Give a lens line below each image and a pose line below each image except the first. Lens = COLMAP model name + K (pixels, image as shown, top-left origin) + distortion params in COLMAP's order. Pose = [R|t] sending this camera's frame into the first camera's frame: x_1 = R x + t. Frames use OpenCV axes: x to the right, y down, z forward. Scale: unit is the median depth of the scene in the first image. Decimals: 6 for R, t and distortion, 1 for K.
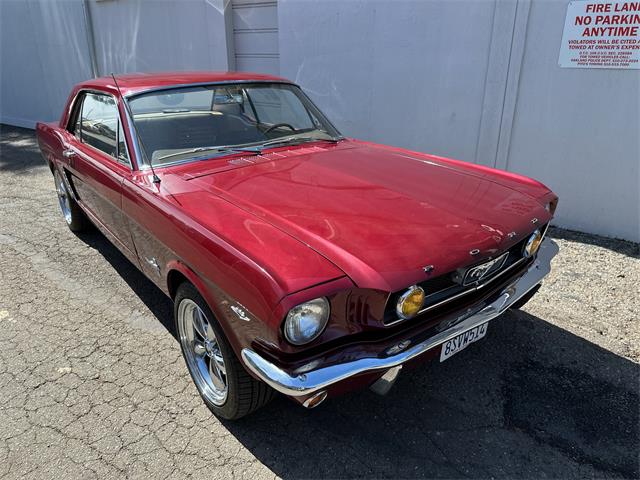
lens RADIAL K [[455.8, 0, 320.0], [0, 455.8, 240.0], [0, 0, 1]] dist [0.044111, -0.047167]
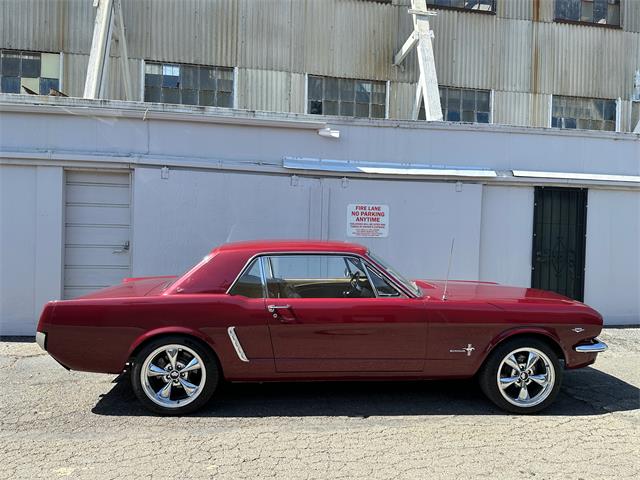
lens RADIAL K [[442.5, 0, 317.8], [0, 442.5, 244.9], [0, 0, 1]] dist [0.136707, -0.158753]
pose [[0.719779, 0.005059, 0.694185, -0.822001], [0.245369, 0.933573, -0.261218, 0.087858], [-0.649394, 0.358351, 0.670725, -0.088734]]
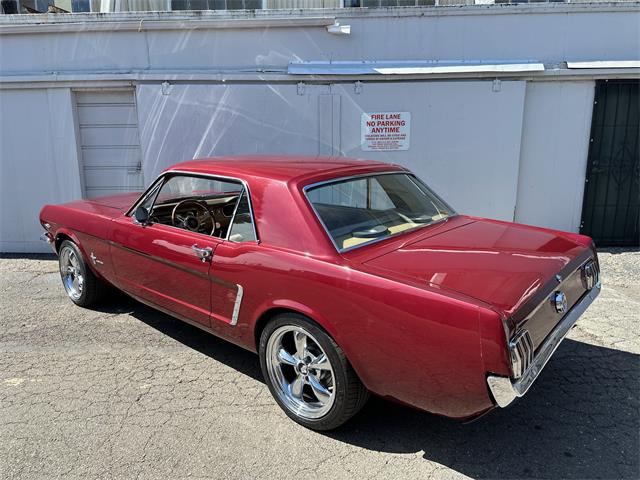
lens RADIAL K [[453.4, 0, 316.9], [0, 453.4, 240.5], [0, 0, 1]] dist [0.054588, -0.056556]
pose [[0.835224, -0.113720, 0.538023, -0.550928], [0.218474, 0.966477, -0.134876, 0.124111], [-0.504648, 0.230196, 0.832070, -0.200821]]
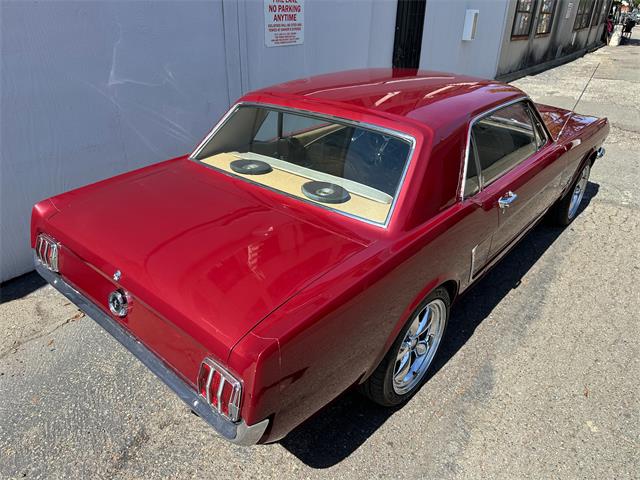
lens RADIAL K [[453.4, 0, 316.9], [0, 453.4, 240.5], [0, 0, 1]] dist [0.054588, -0.056556]
pose [[0.008913, -0.455087, 0.890403, -0.859455], [0.374230, 0.827248, 0.419062, -0.432757], [-0.927293, 0.329480, 0.177680, 0.875648]]
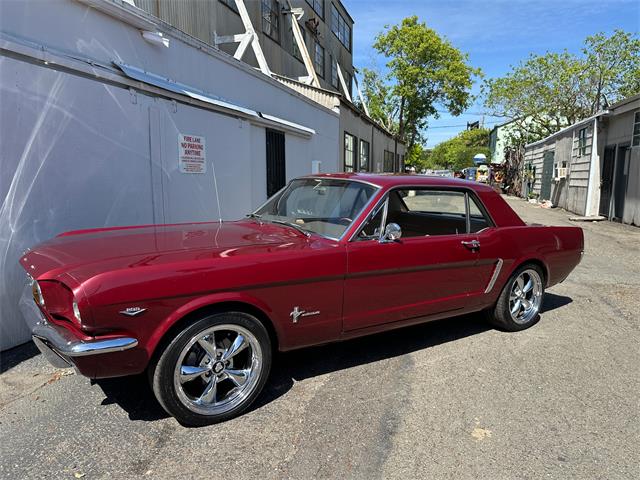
lens RADIAL K [[453.4, 0, 316.9], [0, 453.4, 240.5], [0, 0, 1]] dist [0.054588, -0.056556]
pose [[-0.321141, -0.127576, 0.938399, -1.146995], [0.374813, 0.892854, 0.249653, -0.404741], [-0.869703, 0.431898, -0.238915, 1.126994]]
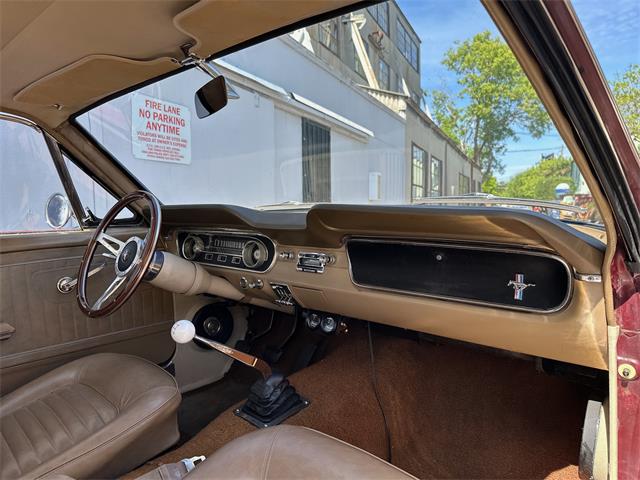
lens RADIAL K [[452.7, 0, 320.0], [0, 452.7, 240.0], [0, 0, 1]] dist [0.117630, -0.352918]
pose [[-0.188248, -0.054223, 0.980624, -0.481261], [0.391989, 0.911350, 0.125642, -0.205115], [-0.900504, 0.408045, -0.150305, 0.922952]]
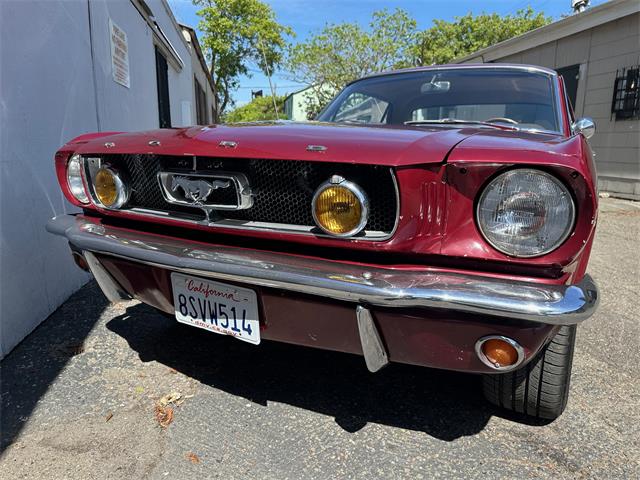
lens RADIAL K [[455.8, 0, 320.0], [0, 455.8, 240.0], [0, 0, 1]] dist [0.044111, -0.047167]
pose [[-0.711593, -0.137207, 0.689064, -0.573151], [0.280523, 0.843697, 0.457692, -0.439198], [-0.644160, 0.518989, -0.561879, 1.539779]]
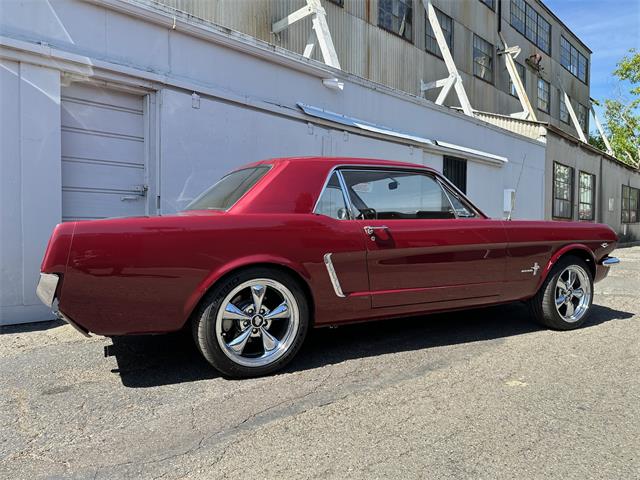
lens RADIAL K [[453.4, 0, 316.9], [0, 453.4, 240.5], [0, 0, 1]] dist [0.054588, -0.056556]
pose [[0.163432, -0.027274, 0.986178, -1.386510], [0.379881, 0.924279, -0.037392, -0.173593], [-0.910484, 0.380742, 0.161417, 0.949937]]
